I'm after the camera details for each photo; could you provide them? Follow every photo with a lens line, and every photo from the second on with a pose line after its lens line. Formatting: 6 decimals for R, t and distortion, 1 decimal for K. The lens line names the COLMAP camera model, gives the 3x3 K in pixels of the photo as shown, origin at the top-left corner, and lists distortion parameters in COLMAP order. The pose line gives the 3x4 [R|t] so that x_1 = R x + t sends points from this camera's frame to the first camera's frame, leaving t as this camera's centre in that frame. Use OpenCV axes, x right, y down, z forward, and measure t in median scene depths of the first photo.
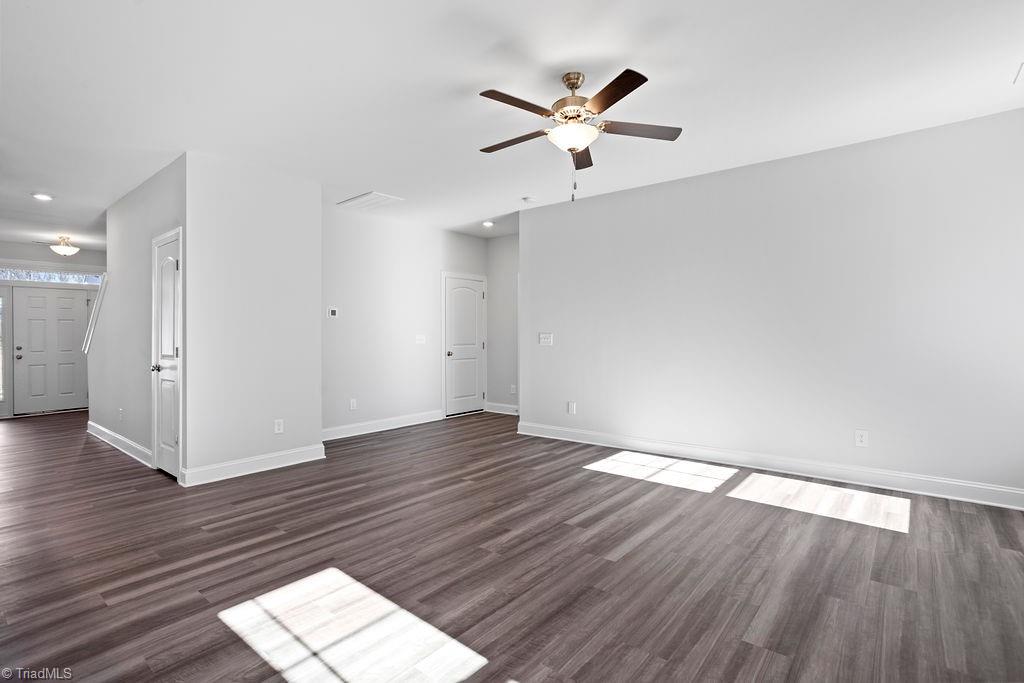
lens RADIAL K [[505.0, 0, 511.2], [0, 505.0, 330.7], [0, 0, 1]] dist [-0.060084, 0.032551]
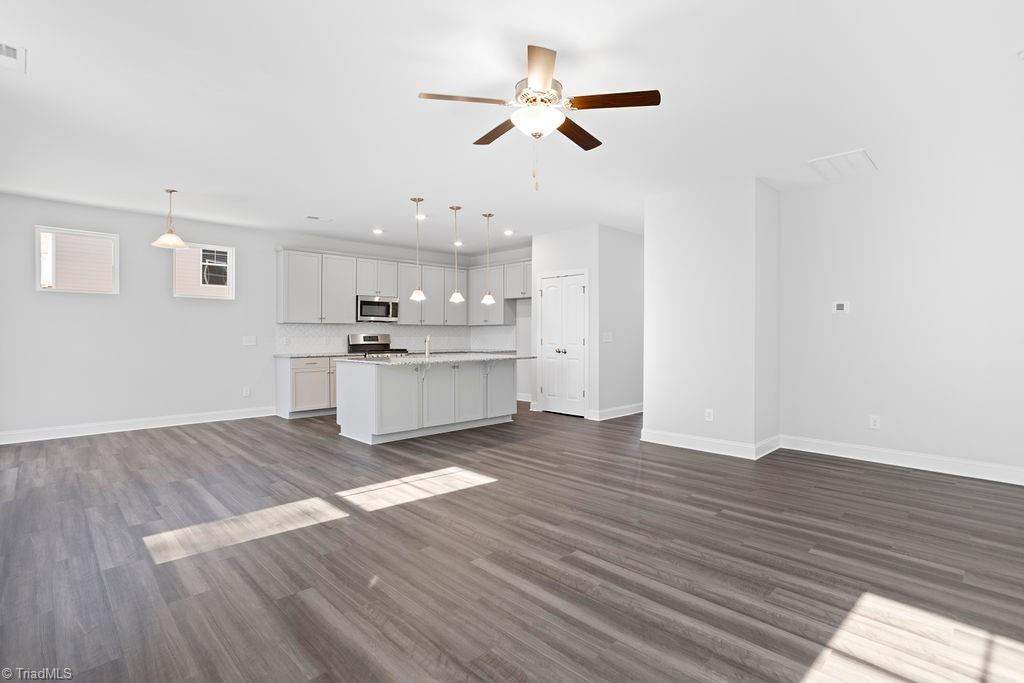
lens RADIAL K [[505.0, 0, 511.2], [0, 505.0, 330.7], [0, 0, 1]] dist [-0.060084, 0.032551]
pose [[-0.113564, 0.006055, -0.993512, 0.949246], [0.004416, 0.999975, 0.005590, -0.004894], [0.993521, -0.003752, -0.113587, 0.953996]]
